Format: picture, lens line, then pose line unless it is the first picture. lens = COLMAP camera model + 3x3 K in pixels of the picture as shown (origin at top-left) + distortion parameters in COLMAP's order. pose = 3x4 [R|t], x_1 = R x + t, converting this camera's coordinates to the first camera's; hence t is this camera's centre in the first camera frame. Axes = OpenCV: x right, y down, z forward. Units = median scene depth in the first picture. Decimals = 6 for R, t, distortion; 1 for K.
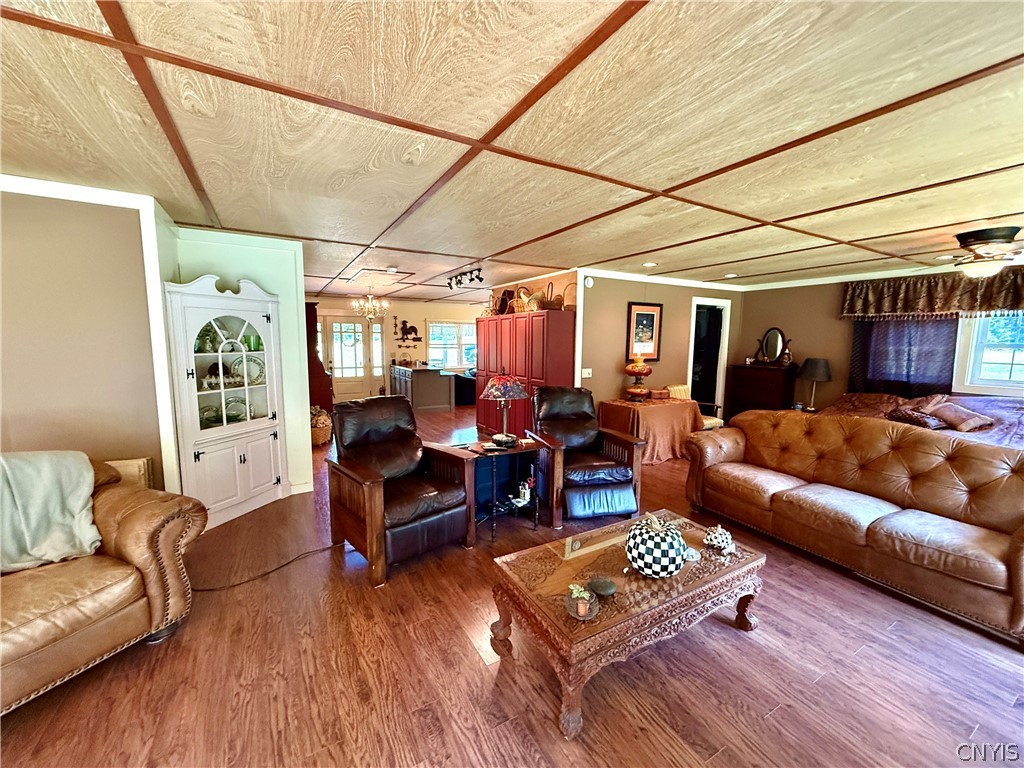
lens RADIAL K [[408.7, 0, 510.3], [0, 408.7, 386.1], [0, 0, 1]] dist [0.000382, -0.000155]
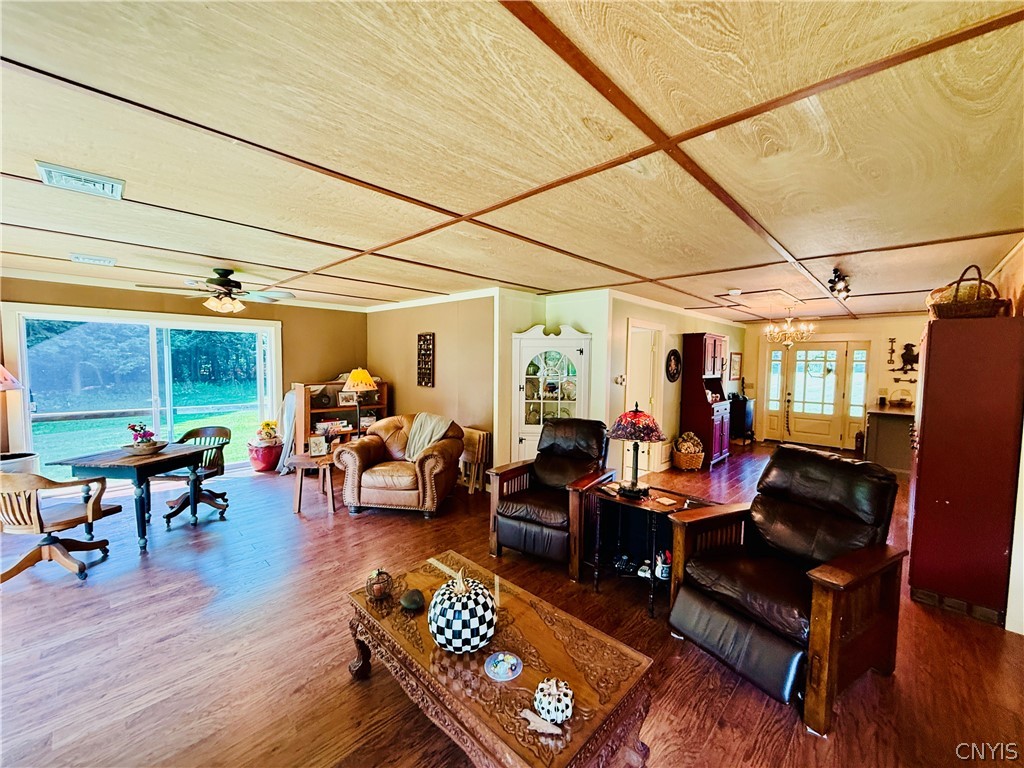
lens RADIAL K [[408.7, 0, 510.3], [0, 408.7, 386.1], [0, 0, 1]] dist [0.000382, -0.000155]
pose [[0.272573, 0.055700, -0.960522, 0.626376], [-0.121213, 0.992357, 0.023149, -0.058211], [0.954469, 0.110118, 0.277241, 0.429494]]
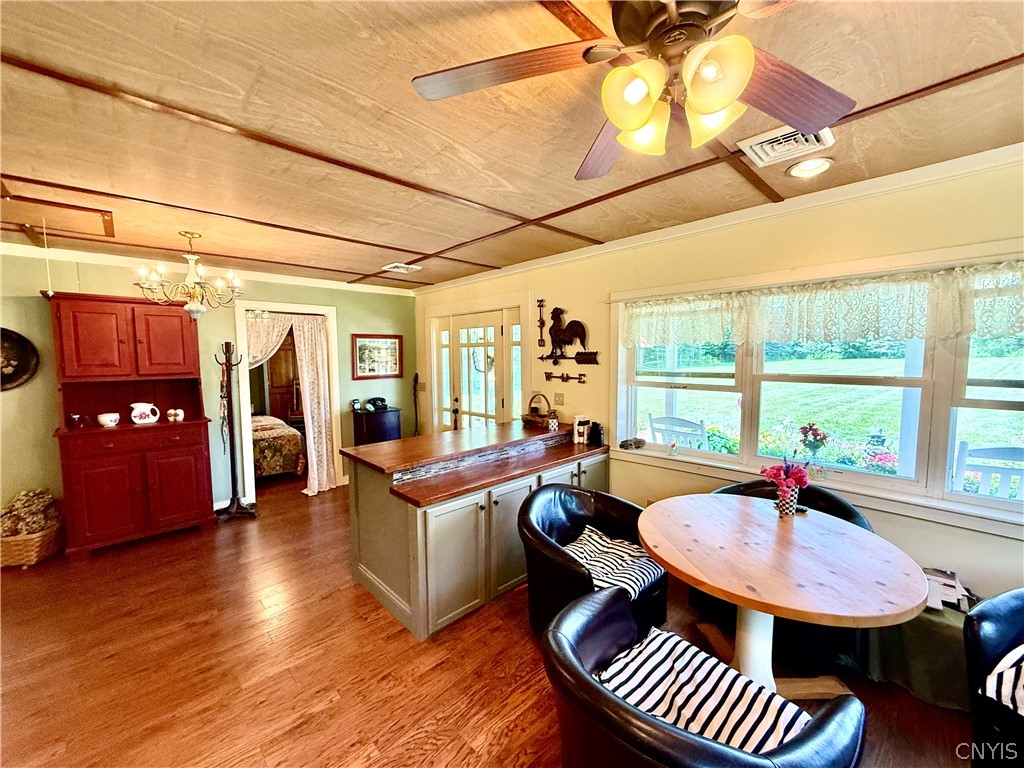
lens RADIAL K [[408.7, 0, 510.3], [0, 408.7, 386.1], [0, 0, 1]] dist [0.000382, -0.000155]
pose [[0.221046, 0.063897, -0.973168, 0.270950], [-0.106378, 0.993477, 0.041068, -0.269907], [0.969444, 0.094446, 0.226401, 2.369736]]
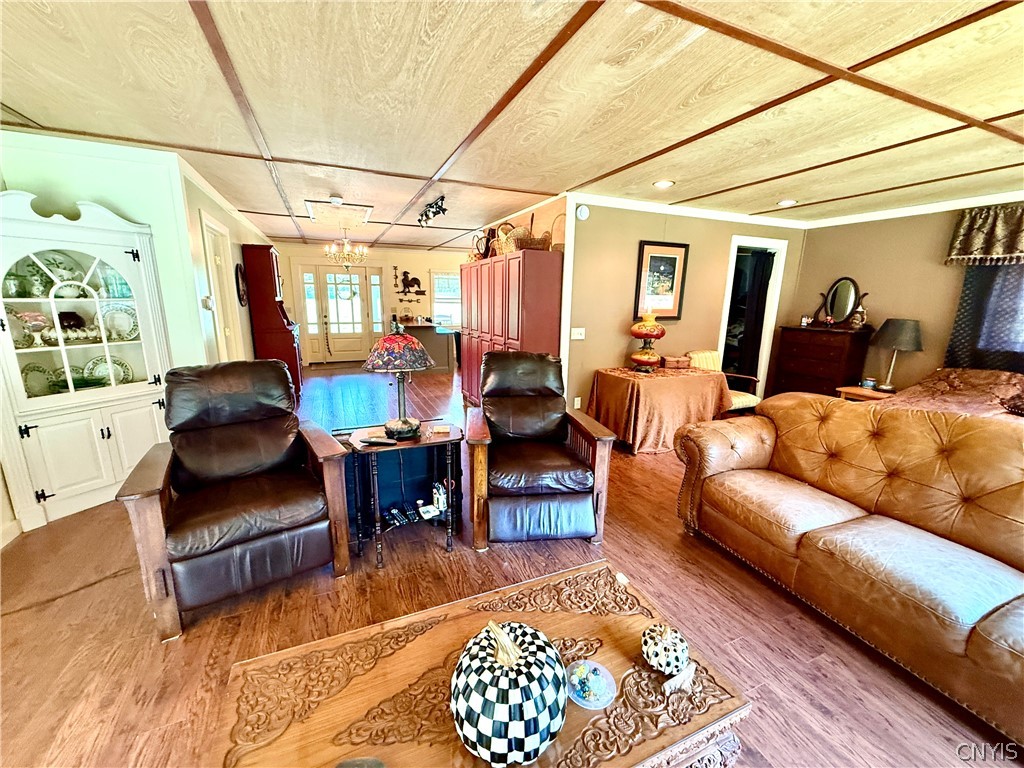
lens RADIAL K [[408.7, 0, 510.3], [0, 408.7, 386.1], [0, 0, 1]] dist [0.000382, -0.000155]
pose [[0.993379, 0.032300, -0.110246, 0.212589], [-0.021088, 0.994623, 0.101396, -0.012302], [0.112929, -0.098399, 0.988719, 0.288470]]
